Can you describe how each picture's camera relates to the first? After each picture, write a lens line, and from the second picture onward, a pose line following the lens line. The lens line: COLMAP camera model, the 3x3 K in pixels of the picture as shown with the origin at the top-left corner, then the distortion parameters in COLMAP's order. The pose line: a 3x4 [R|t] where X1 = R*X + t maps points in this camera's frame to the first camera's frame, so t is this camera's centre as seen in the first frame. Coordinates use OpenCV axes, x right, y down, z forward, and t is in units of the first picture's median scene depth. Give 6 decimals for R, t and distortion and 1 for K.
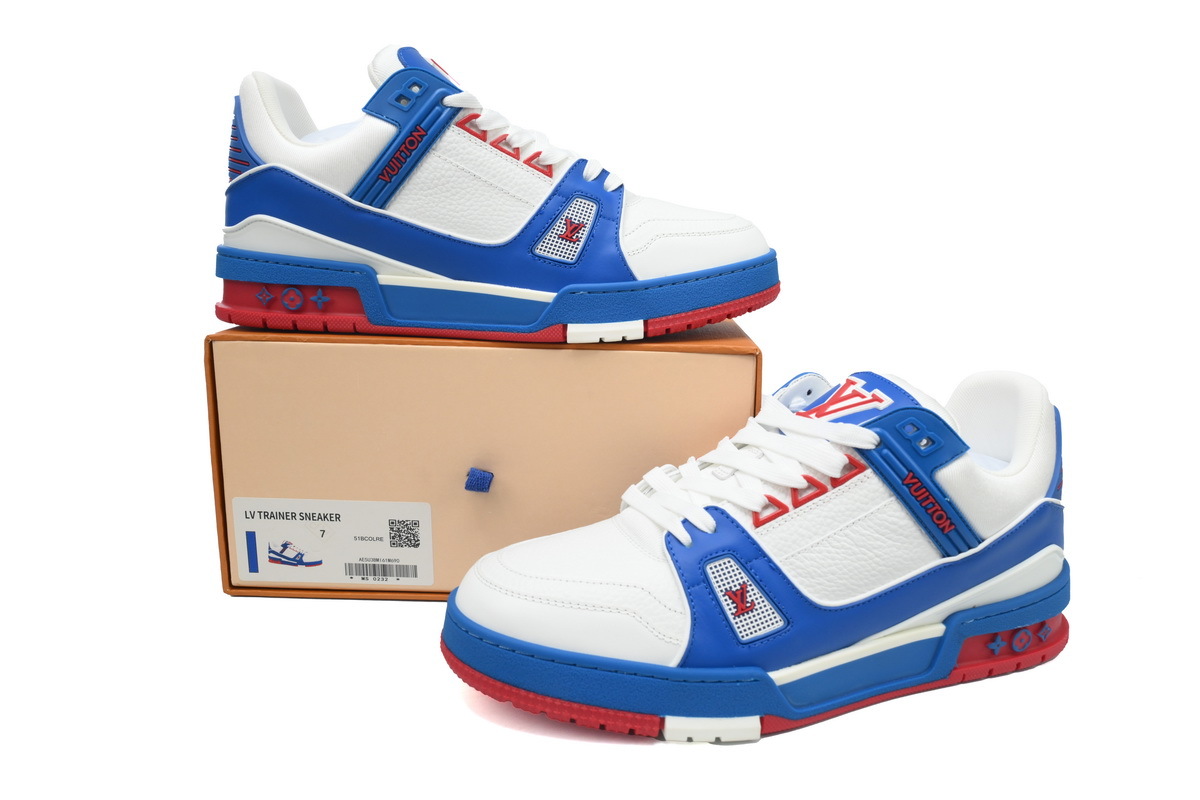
lens RADIAL K [[855.3, 0, 600.0], [0, 855.3, 400.0], [0, 0, 1]] dist [0.005246, 0.000701]
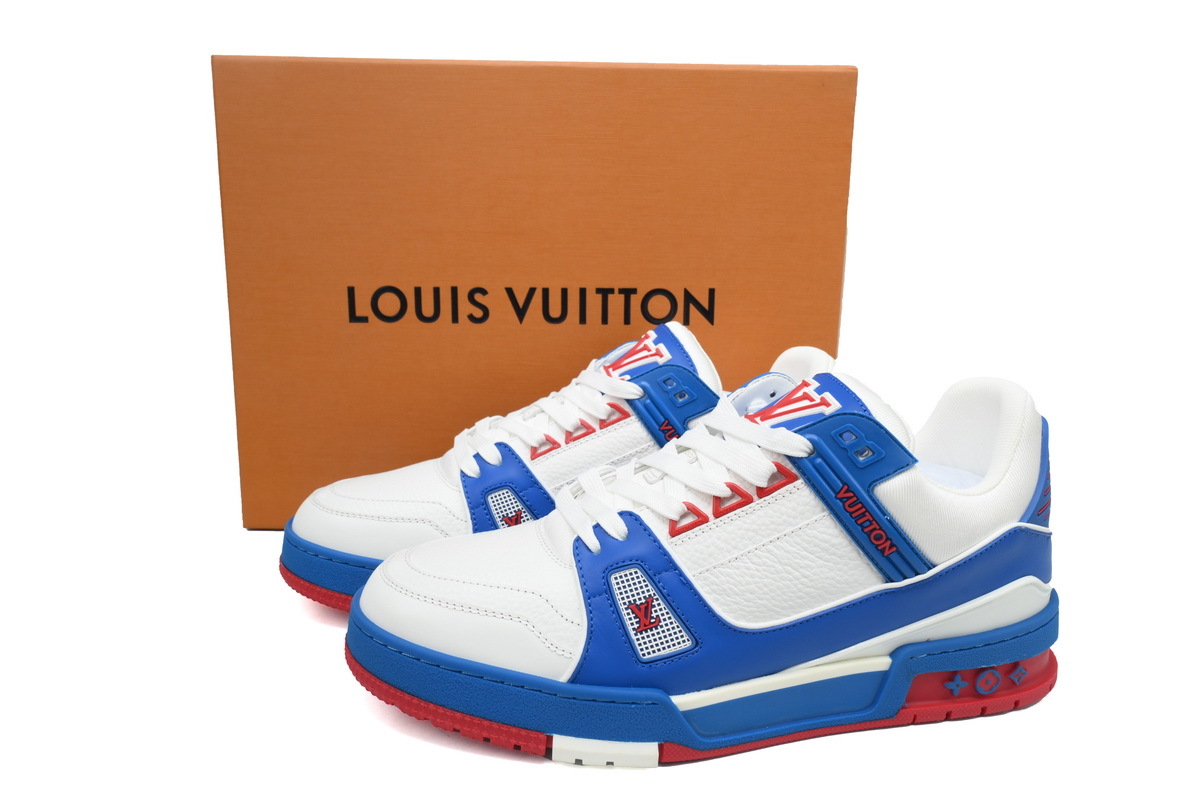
lens RADIAL K [[855.3, 0, 600.0], [0, 855.3, 400.0], [0, 0, 1]] dist [0.005246, 0.000701]
pose [[0.991344, 0.035840, -0.126305, 0.217480], [-0.036017, 0.999351, 0.000884, 0.003861], [0.126255, 0.003672, 0.991991, 0.078557]]
